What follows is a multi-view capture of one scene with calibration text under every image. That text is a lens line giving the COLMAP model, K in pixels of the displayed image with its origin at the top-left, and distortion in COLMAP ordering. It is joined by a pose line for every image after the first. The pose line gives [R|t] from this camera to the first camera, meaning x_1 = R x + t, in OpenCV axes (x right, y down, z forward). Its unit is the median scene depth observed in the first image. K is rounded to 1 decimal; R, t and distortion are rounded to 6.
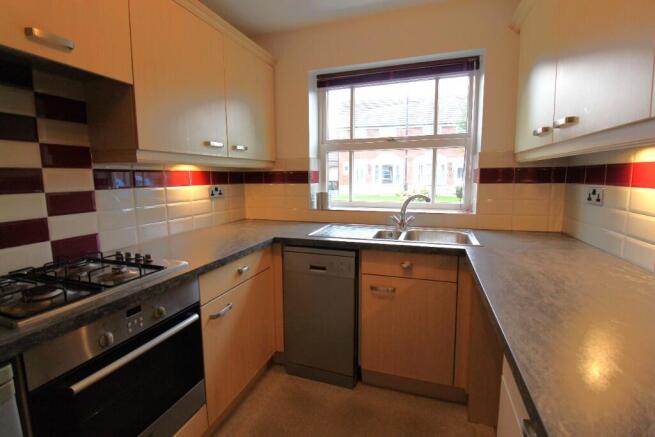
lens RADIAL K [[302.6, 0, 328.6], [0, 302.6, 215.3], [0, 0, 1]] dist [-0.003839, -0.001599]
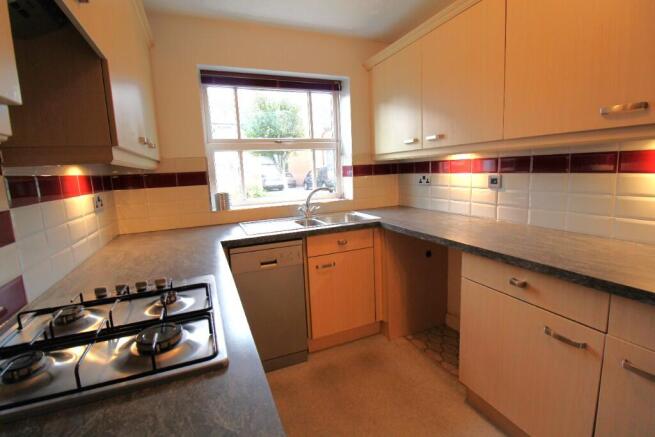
lens RADIAL K [[302.6, 0, 327.7], [0, 302.6, 217.4], [0, 0, 1]] dist [-0.003839, -0.001599]
pose [[0.741488, -0.128703, 0.658507, -0.530310], [0.125126, 0.990738, 0.052743, -0.010408], [-0.659196, 0.043288, 0.750724, 0.069188]]
